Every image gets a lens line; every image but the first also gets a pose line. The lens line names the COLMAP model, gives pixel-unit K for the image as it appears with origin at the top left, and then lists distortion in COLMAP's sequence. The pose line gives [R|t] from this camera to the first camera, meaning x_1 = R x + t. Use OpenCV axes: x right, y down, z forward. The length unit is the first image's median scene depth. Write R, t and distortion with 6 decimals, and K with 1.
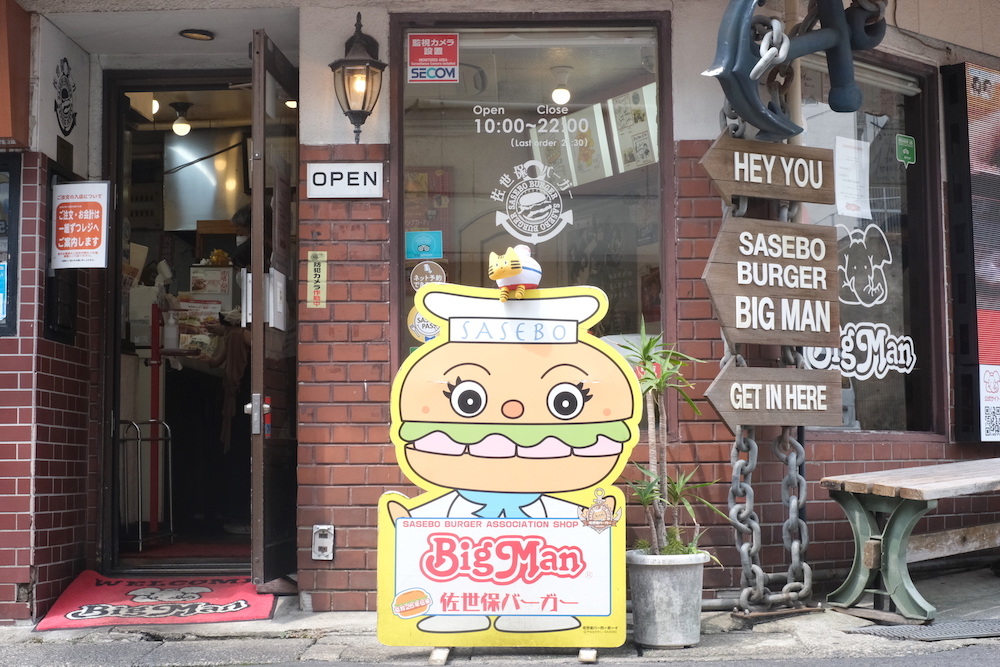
lens RADIAL K [[1581.9, 0, 500.0], [0, 1581.9, 333.5], [0, 0, 1]] dist [-0.026065, -0.063183]
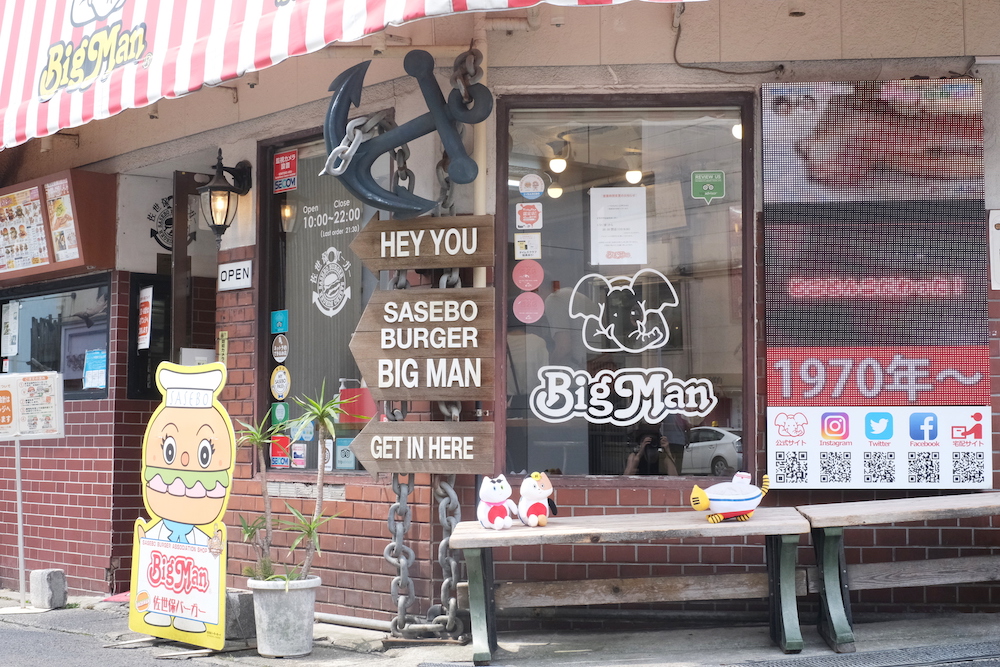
lens RADIAL K [[1581.9, 0, 500.0], [0, 1581.9, 333.5], [0, 0, 1]] dist [-0.026065, -0.063183]
pose [[0.672052, -0.040798, -0.739379, 1.028031], [0.050754, 0.998671, -0.008972, -0.027101], [0.738762, -0.031497, 0.673230, 0.288592]]
